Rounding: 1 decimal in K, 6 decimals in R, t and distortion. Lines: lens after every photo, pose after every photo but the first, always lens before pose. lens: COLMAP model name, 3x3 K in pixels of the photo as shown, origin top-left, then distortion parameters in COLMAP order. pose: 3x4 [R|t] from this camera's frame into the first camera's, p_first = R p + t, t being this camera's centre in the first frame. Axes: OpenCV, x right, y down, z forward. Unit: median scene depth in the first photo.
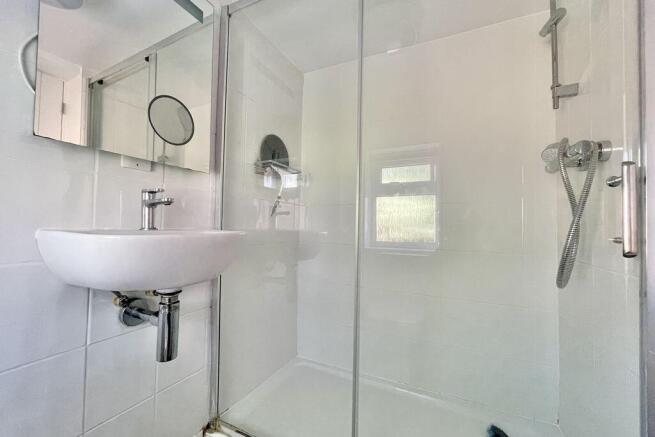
lens RADIAL K [[261.8, 0, 327.5], [0, 261.8, 218.5], [0, 0, 1]] dist [-0.001252, -0.000089]
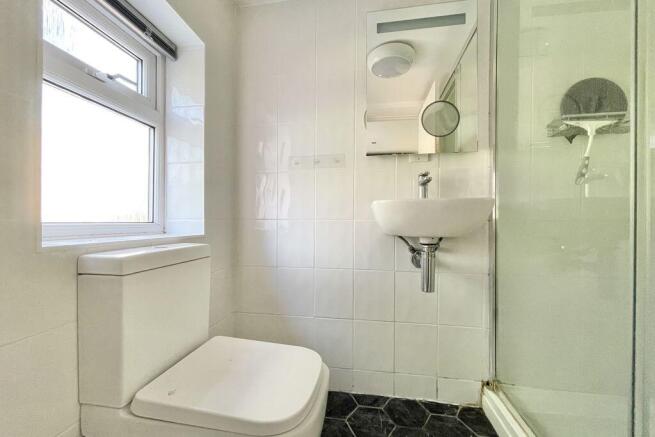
lens RADIAL K [[261.8, 0, 327.5], [0, 261.8, 218.5], [0, 0, 1]] dist [-0.001252, -0.000089]
pose [[0.290569, -0.022616, -0.956587, 0.365919], [0.030030, 0.999444, -0.014508, 0.095032], [0.956383, -0.024510, 0.291087, 0.056758]]
